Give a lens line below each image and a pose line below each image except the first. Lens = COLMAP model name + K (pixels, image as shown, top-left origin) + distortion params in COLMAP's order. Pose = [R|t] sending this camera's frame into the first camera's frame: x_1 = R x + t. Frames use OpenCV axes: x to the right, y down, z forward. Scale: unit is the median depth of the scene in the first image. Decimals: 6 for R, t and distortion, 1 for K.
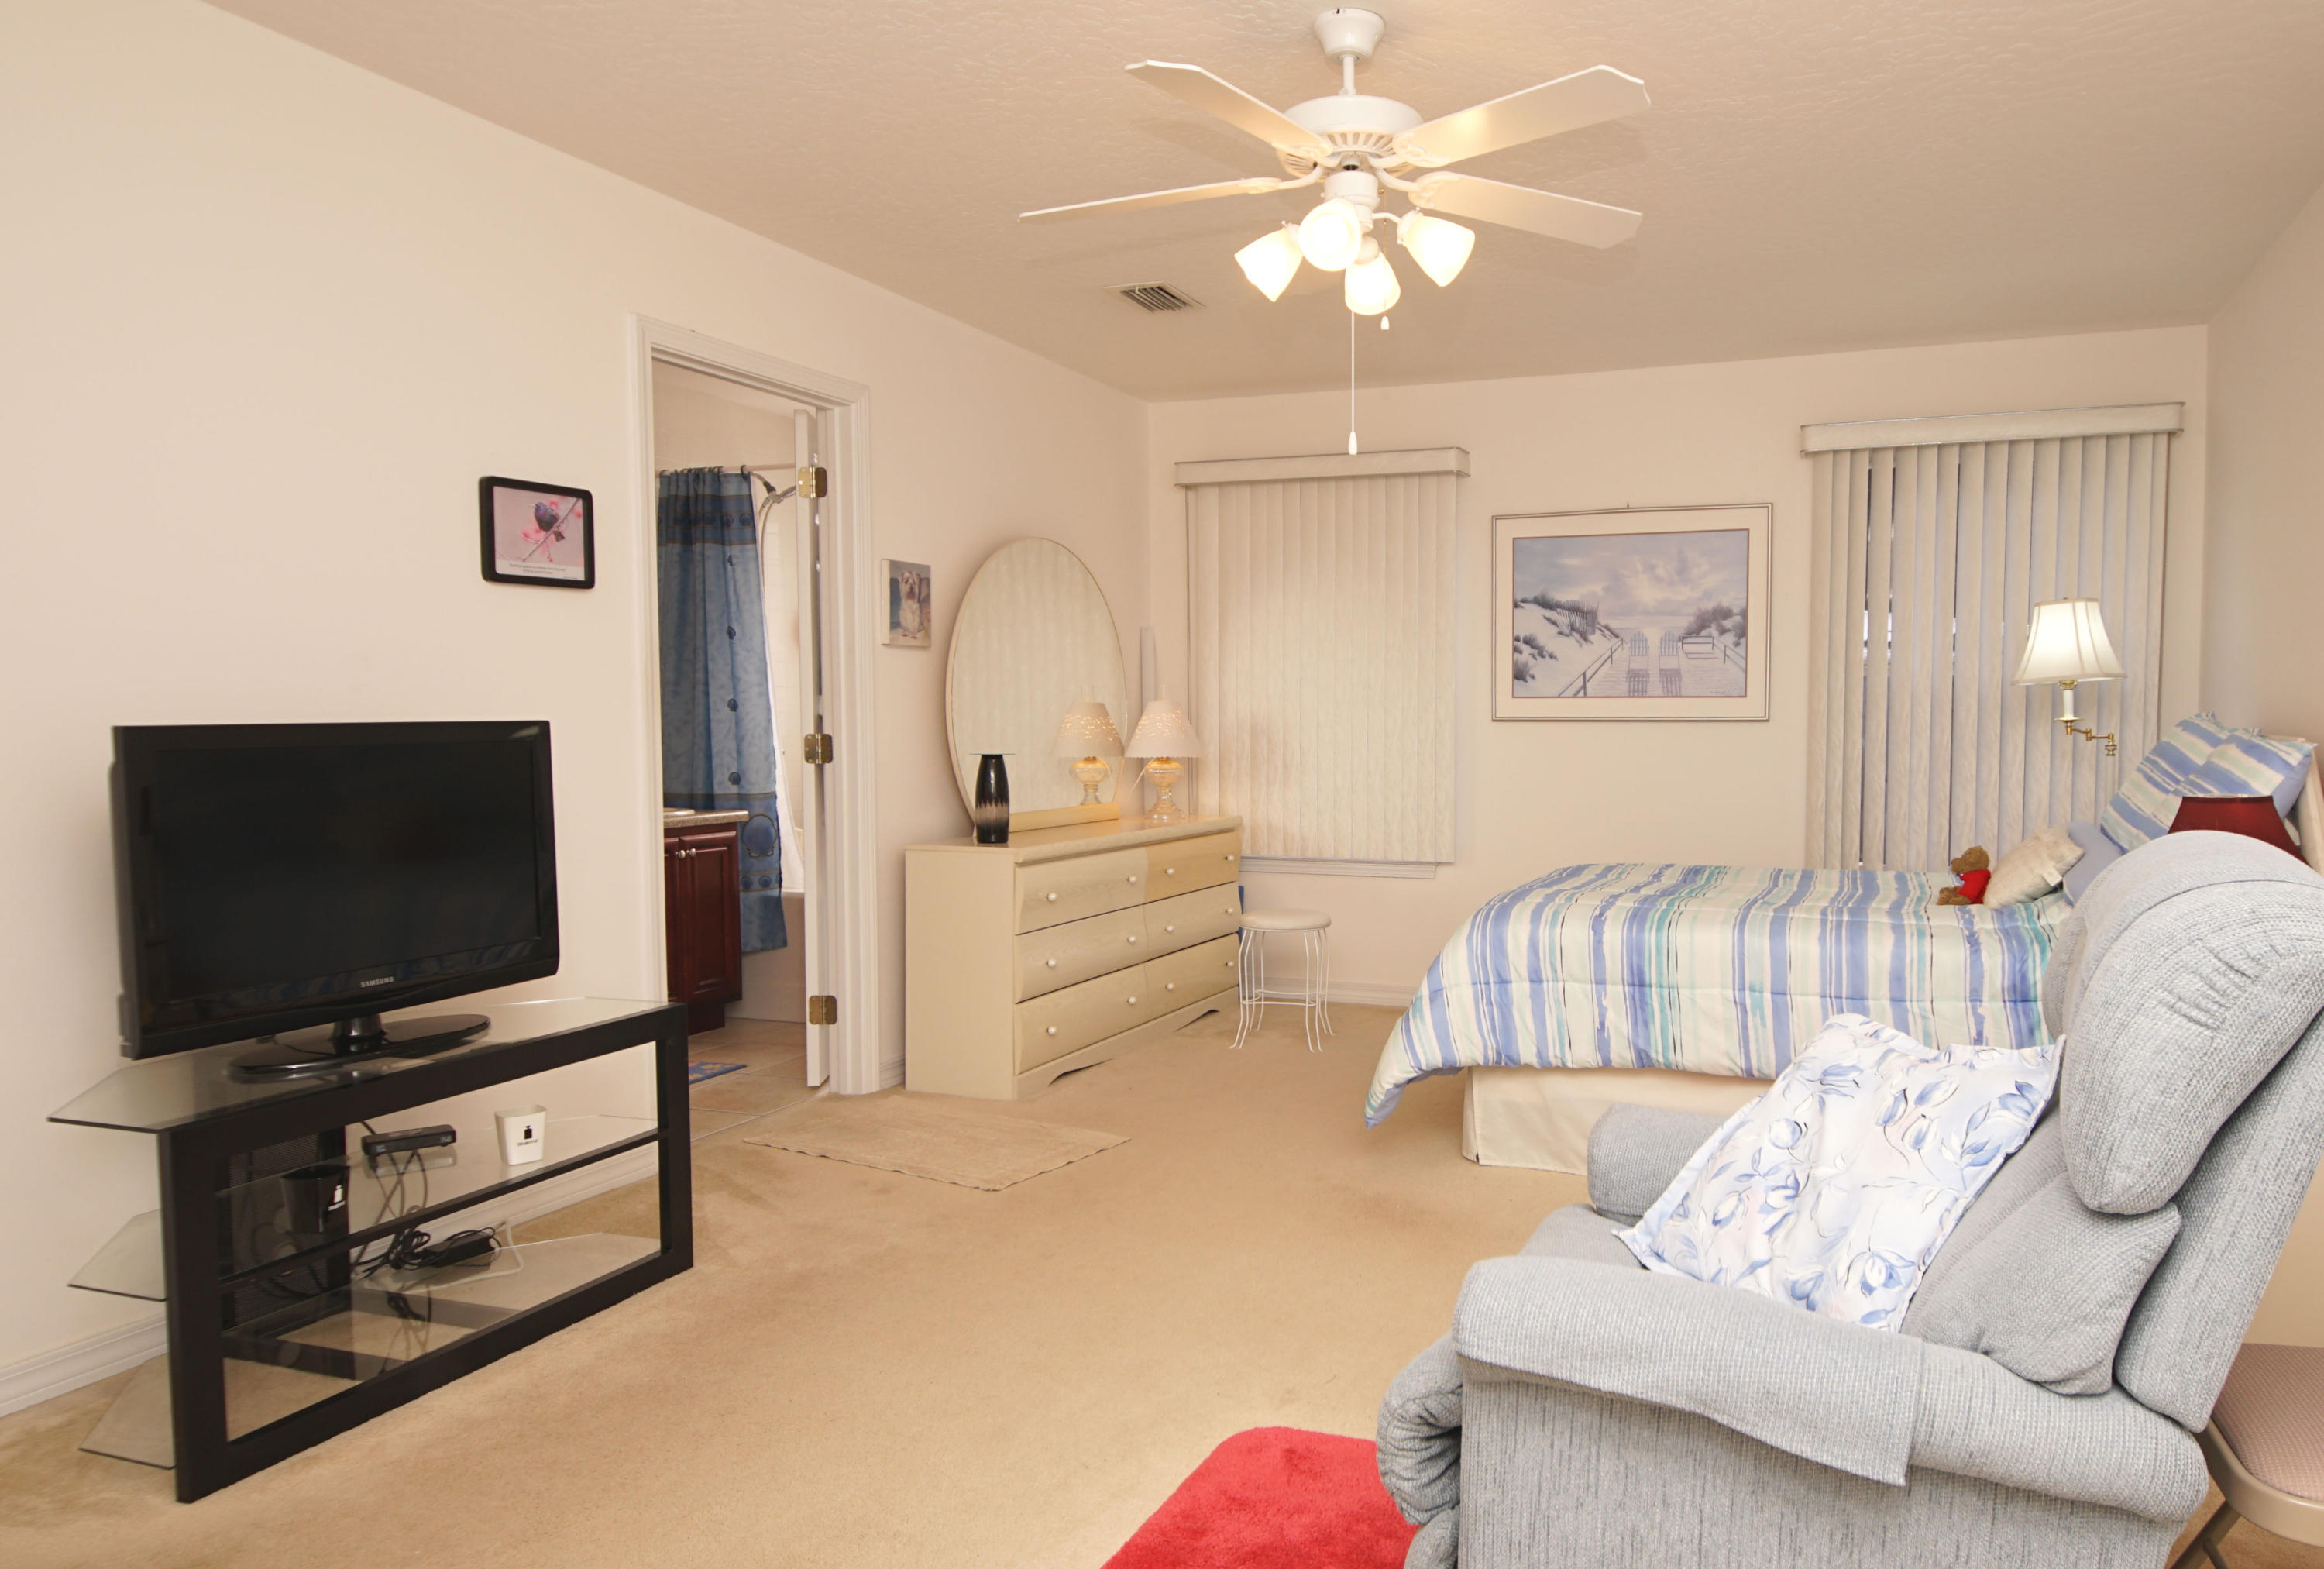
lens RADIAL K [[1426.8, 0, 1162.0], [0, 1426.8, 784.5], [0, 0, 1]] dist [0.005707, 0.000814]
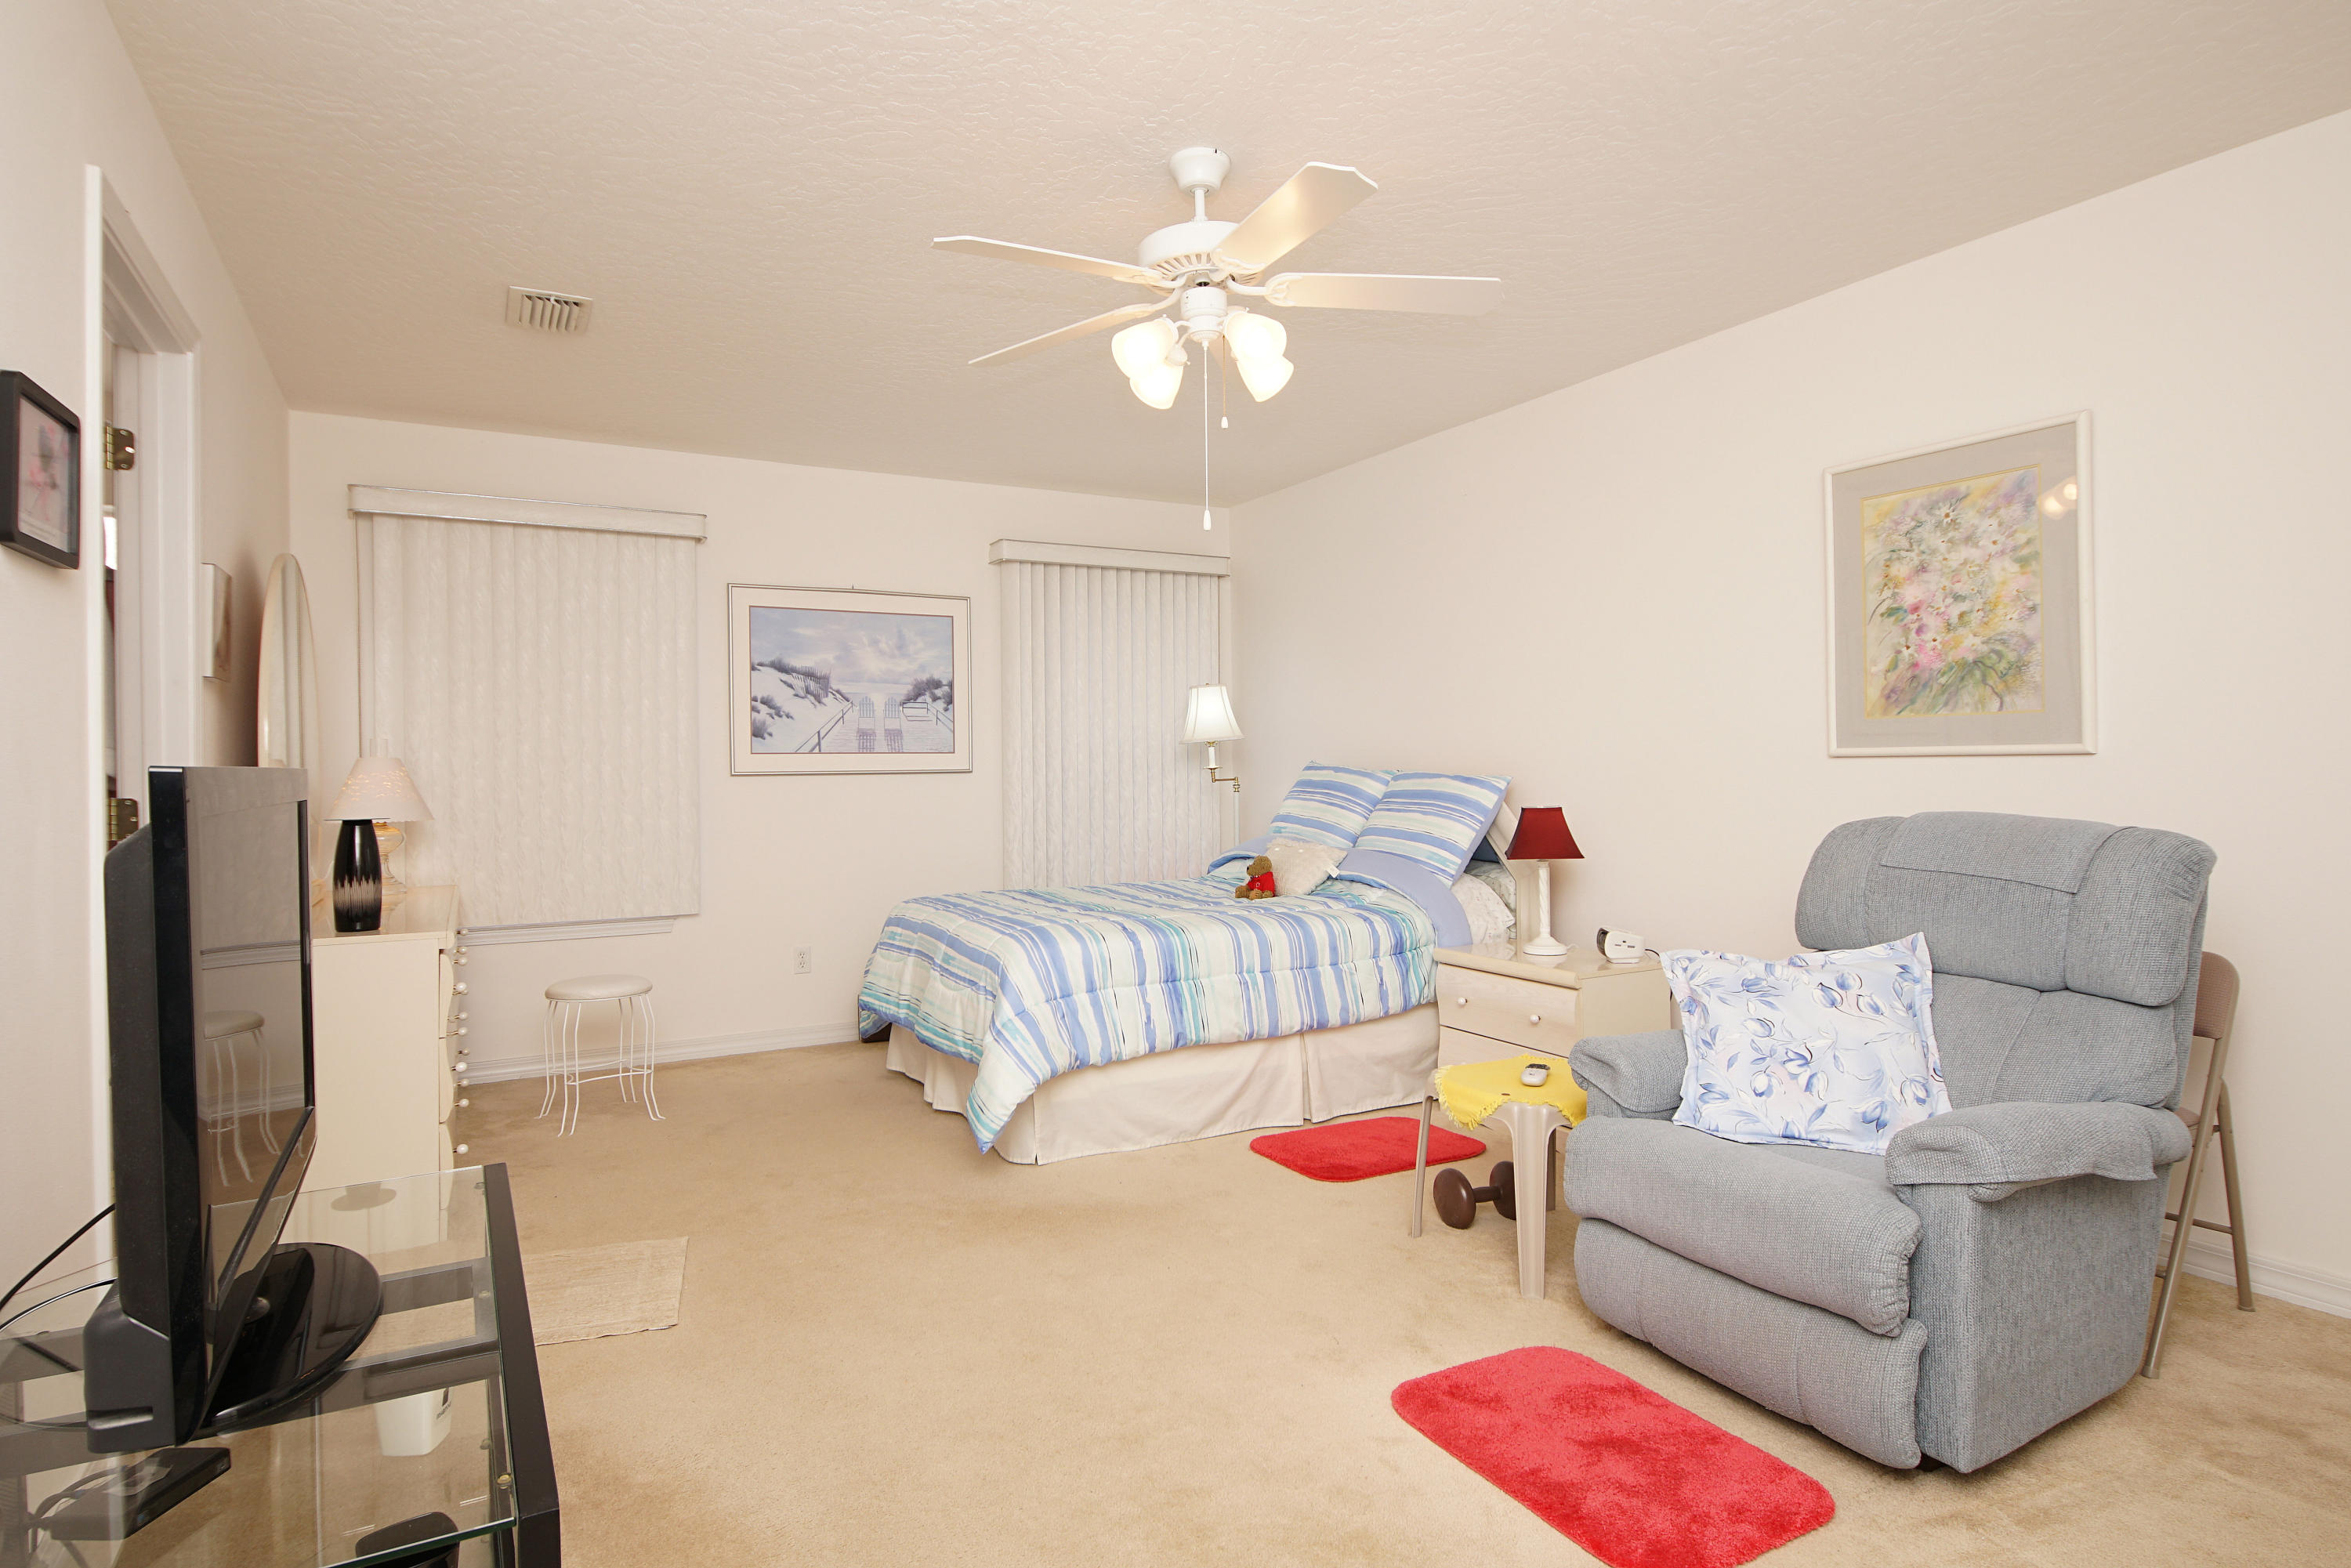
lens RADIAL K [[1259.9, 0, 1146.1], [0, 1259.9, 768.0], [0, 0, 1]] dist [0.039201, -0.035411]
pose [[0.684113, -0.006808, 0.729344, -0.260628], [0.046801, 0.998305, -0.034580, -0.003391], [-0.727873, 0.057791, 0.683273, 0.143103]]
